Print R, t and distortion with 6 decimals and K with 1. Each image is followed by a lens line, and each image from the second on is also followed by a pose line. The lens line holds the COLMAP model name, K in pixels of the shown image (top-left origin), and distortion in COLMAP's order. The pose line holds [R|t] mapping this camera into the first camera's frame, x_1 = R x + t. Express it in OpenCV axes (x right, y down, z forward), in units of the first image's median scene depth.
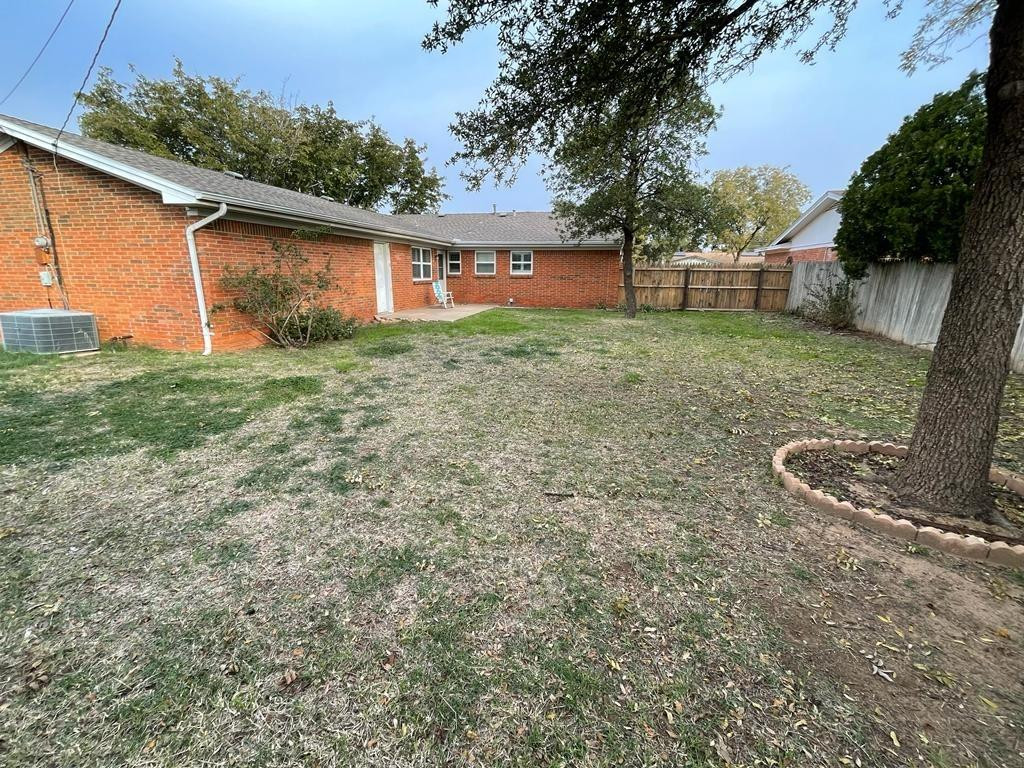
lens RADIAL K [[440.9, 0, 510.5], [0, 440.9, 388.8], [0, 0, 1]] dist [-0.014706, 0.006620]
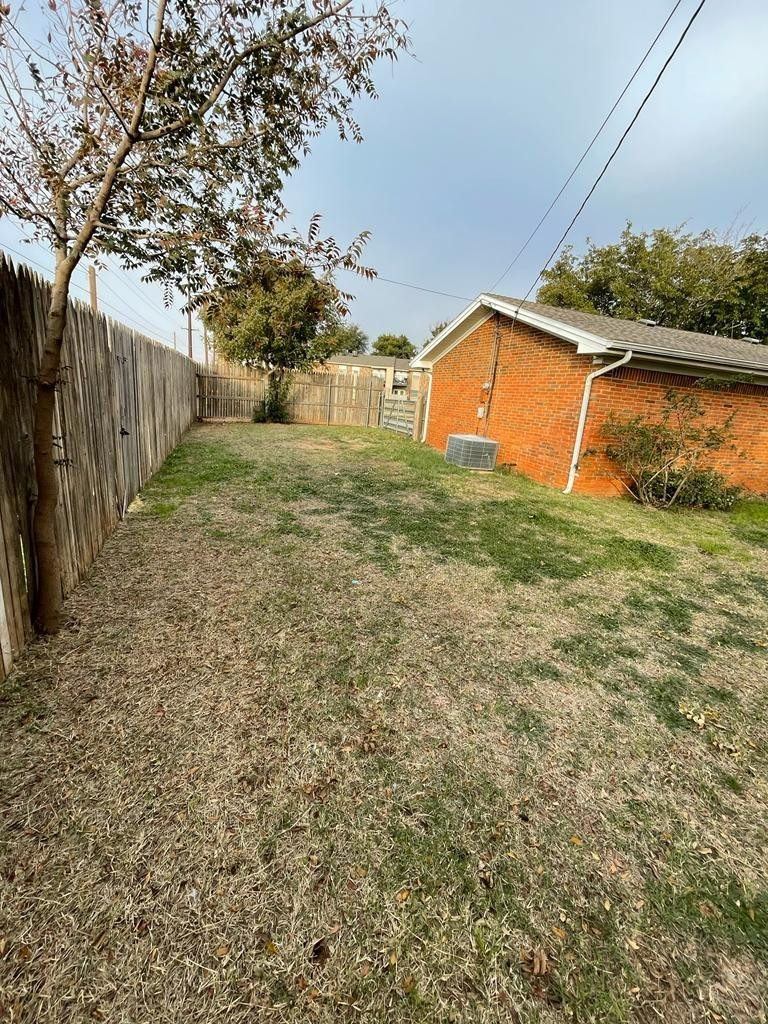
lens RADIAL K [[440.9, 0, 384.0], [0, 440.9, 512.0], [0, 0, 1]] dist [-0.014706, 0.006620]
pose [[0.527745, 0.249252, -0.812009, -0.072170], [-0.288029, 0.951850, 0.104980, -0.027779], [0.799077, 0.178480, 0.574126, 0.067721]]
